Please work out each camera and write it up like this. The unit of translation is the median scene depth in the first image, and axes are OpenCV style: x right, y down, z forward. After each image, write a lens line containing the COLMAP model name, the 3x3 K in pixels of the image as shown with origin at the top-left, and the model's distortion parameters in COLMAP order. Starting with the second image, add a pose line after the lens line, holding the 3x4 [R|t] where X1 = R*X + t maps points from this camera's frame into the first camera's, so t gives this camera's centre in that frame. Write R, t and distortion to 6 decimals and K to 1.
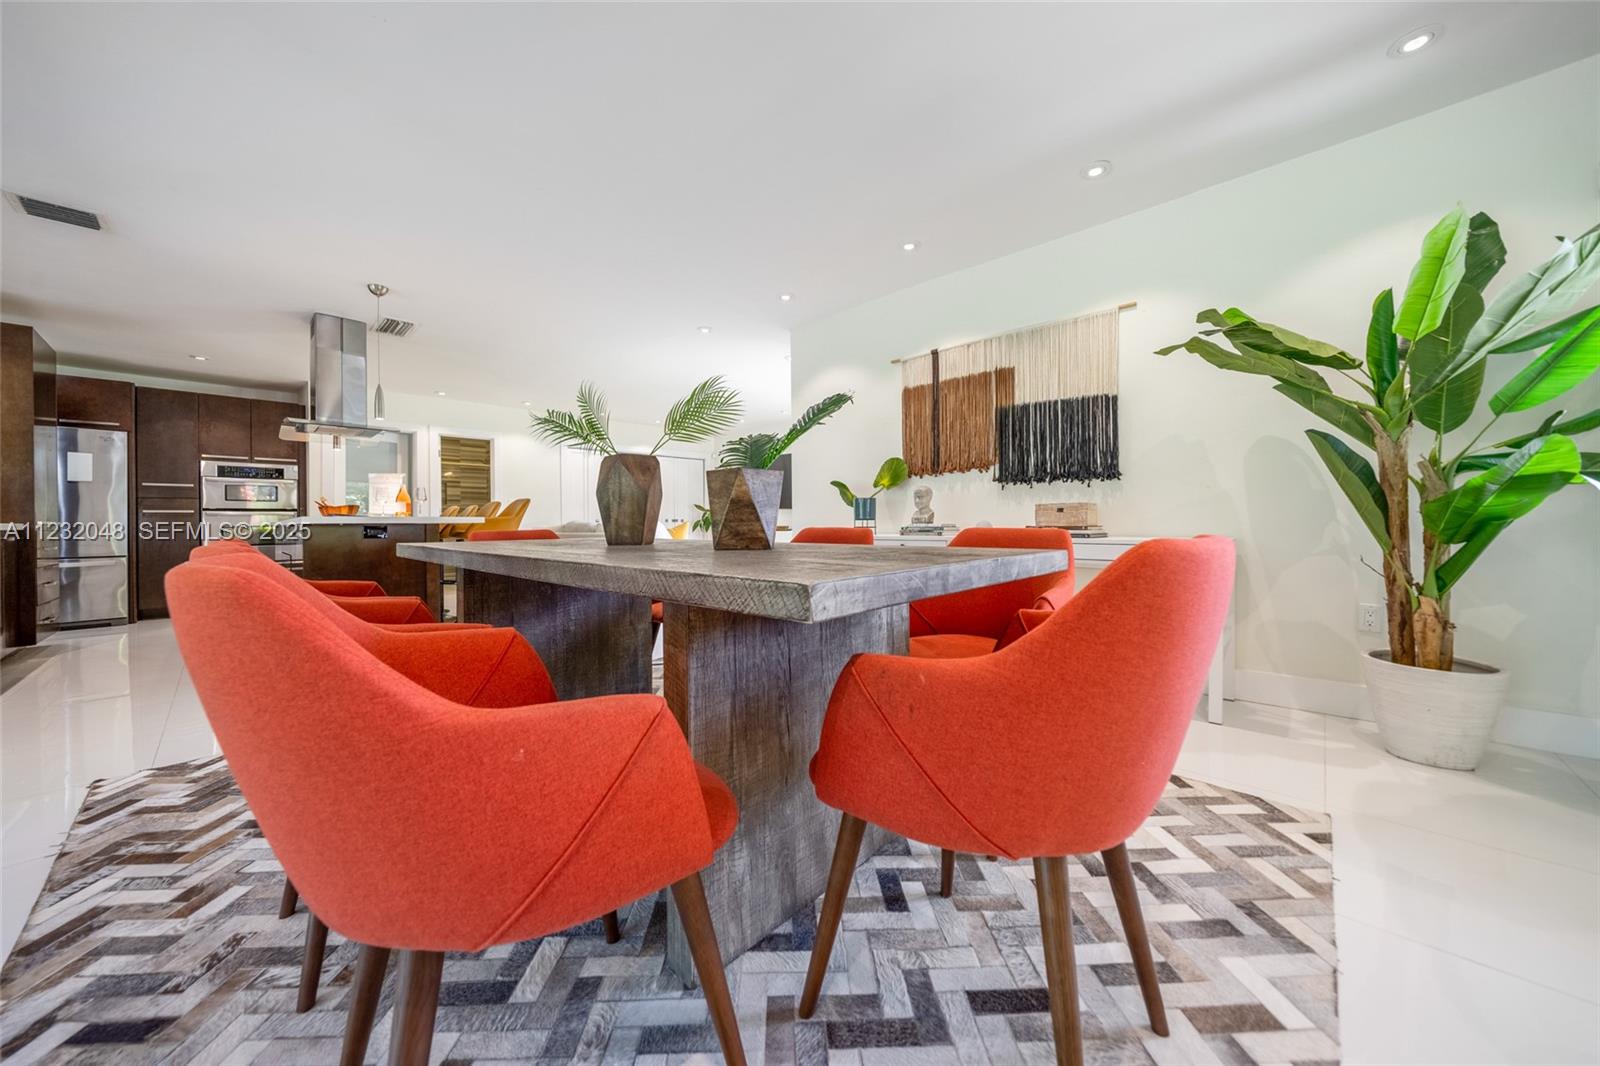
lens RADIAL K [[551.7, 0, 800.6], [0, 551.7, 523.1], [0, 0, 1]] dist [-0.004920, -0.000127]
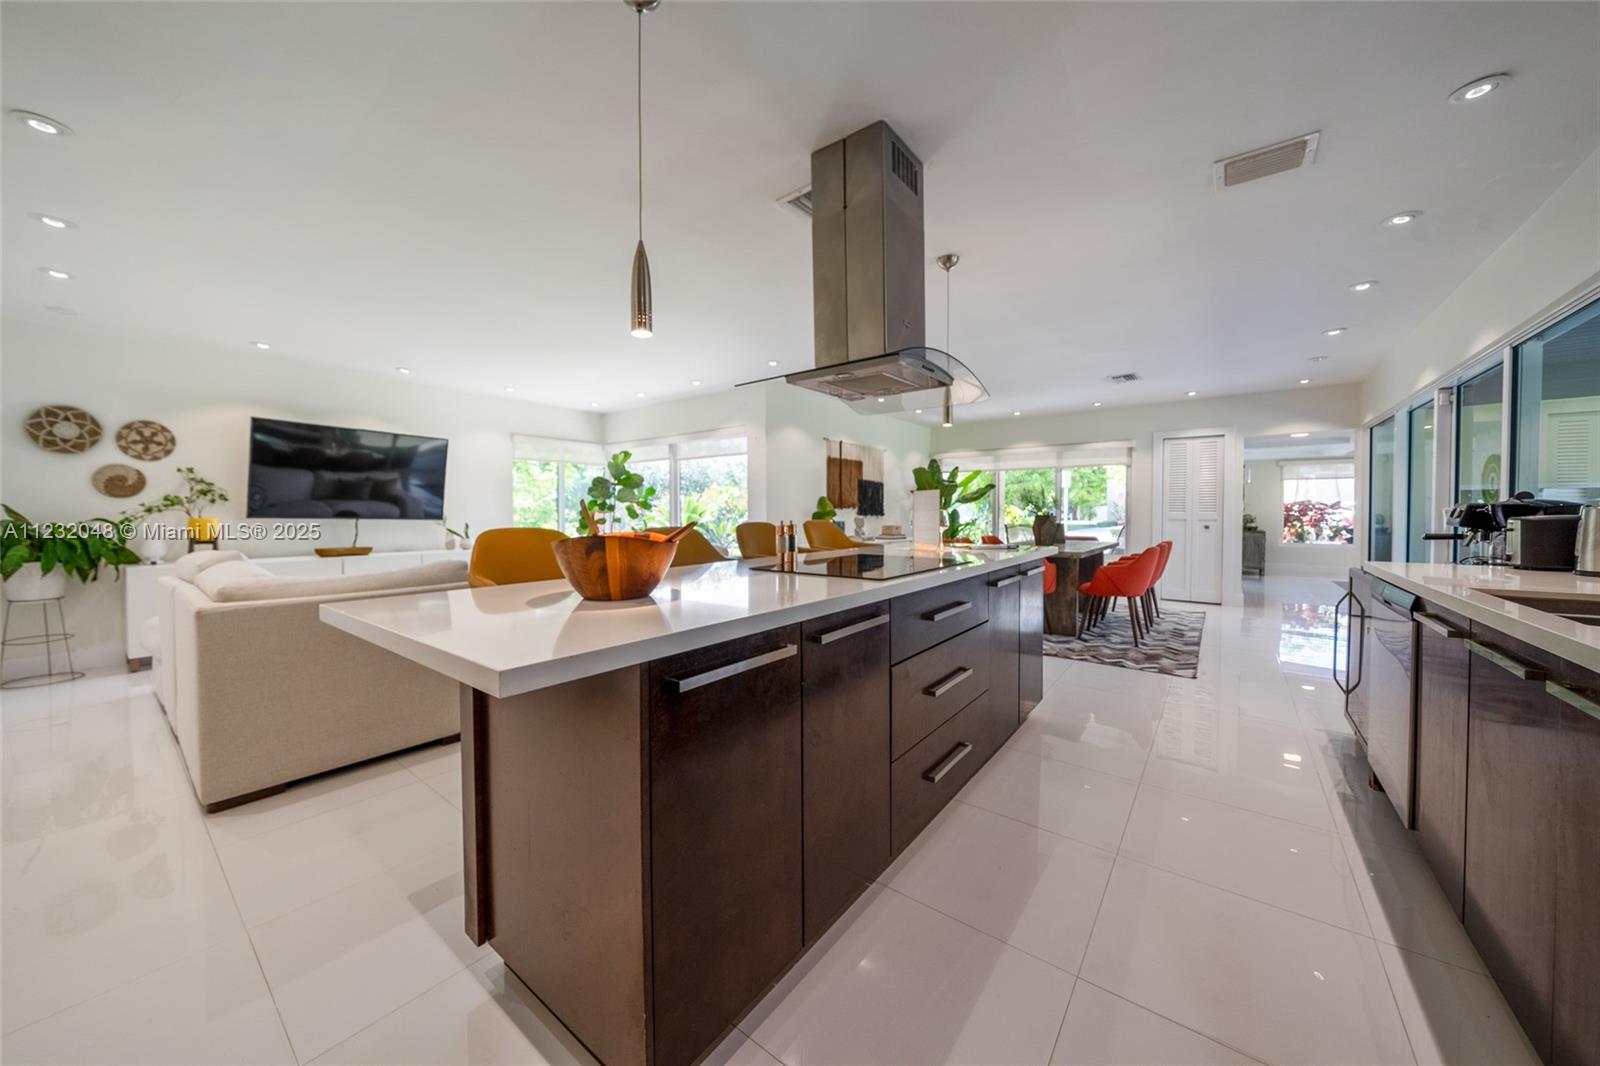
lens RADIAL K [[551.7, 0, 801.4], [0, 551.7, 526.1], [0, 0, 1]] dist [-0.004920, -0.000127]
pose [[-0.097179, -0.013253, 0.995179, -1.797295], [0.003612, 0.999900, 0.013669, -0.064351], [-0.995260, 0.004923, -0.097121, 1.498050]]
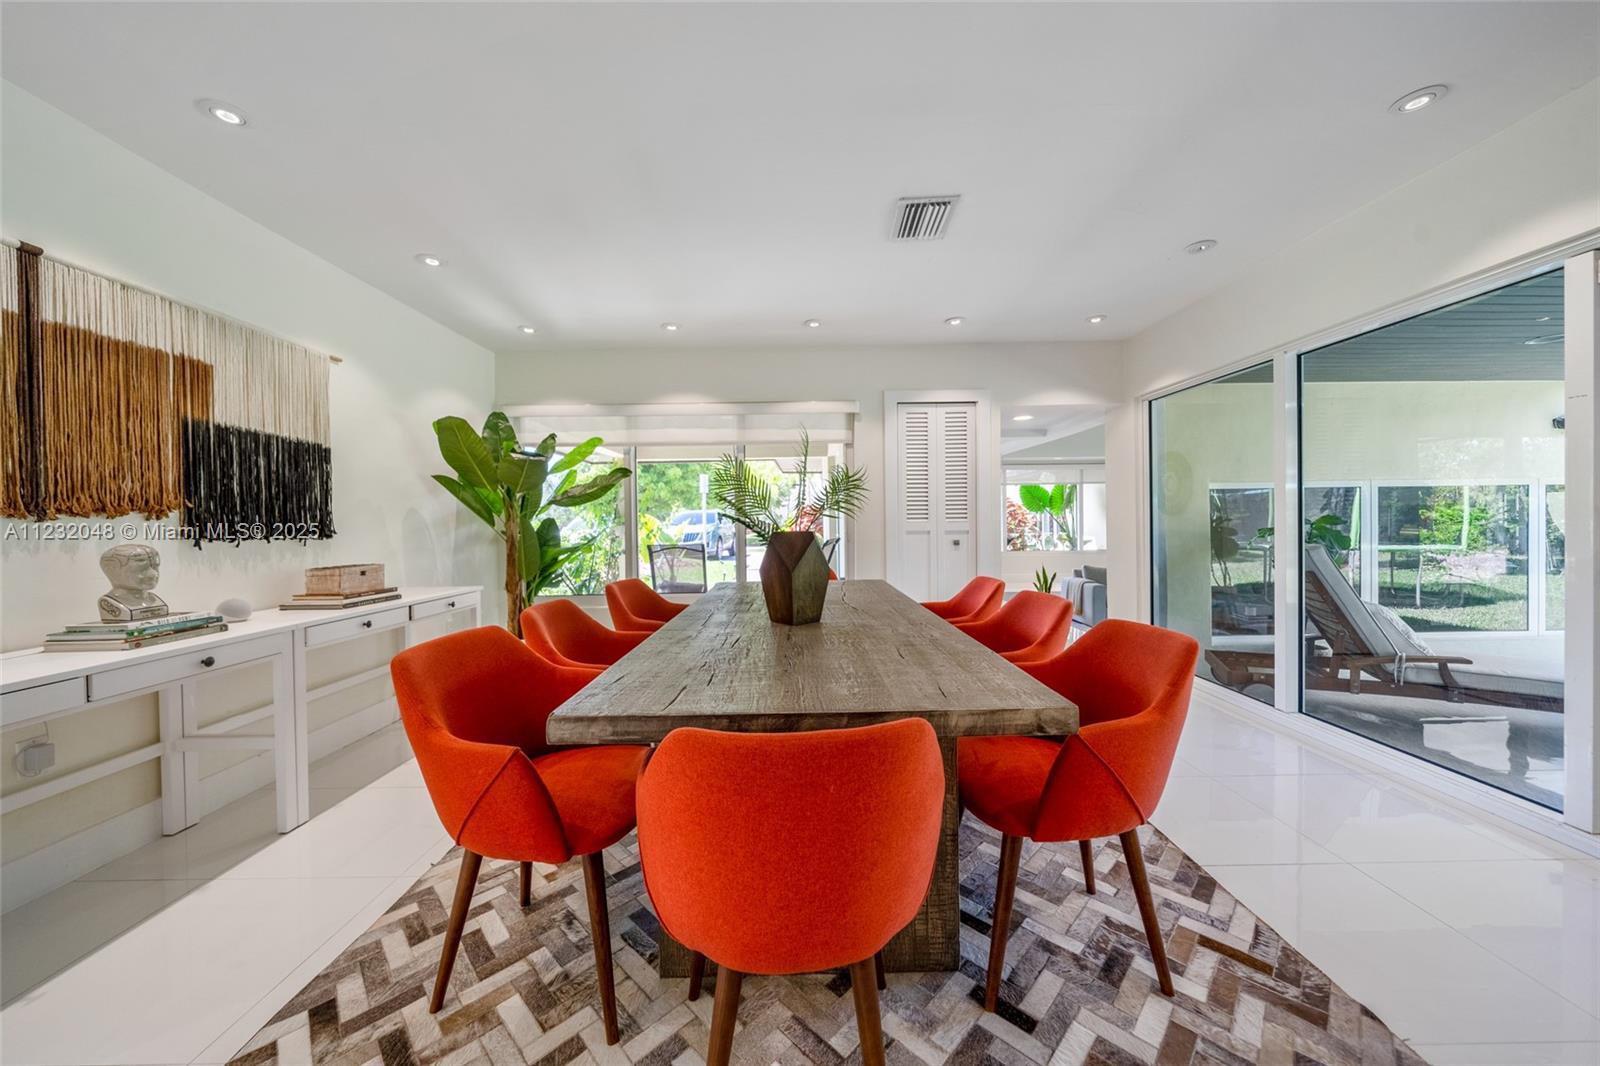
lens RADIAL K [[551.7, 0, 804.4], [0, 551.7, 525.2], [0, 0, 1]] dist [-0.004920, -0.000127]
pose [[-0.689768, 0.014620, 0.723883, -0.602798], [0.021380, 0.999771, 0.000180, -0.077665], [-0.723715, 0.015601, -0.689922, 0.974783]]
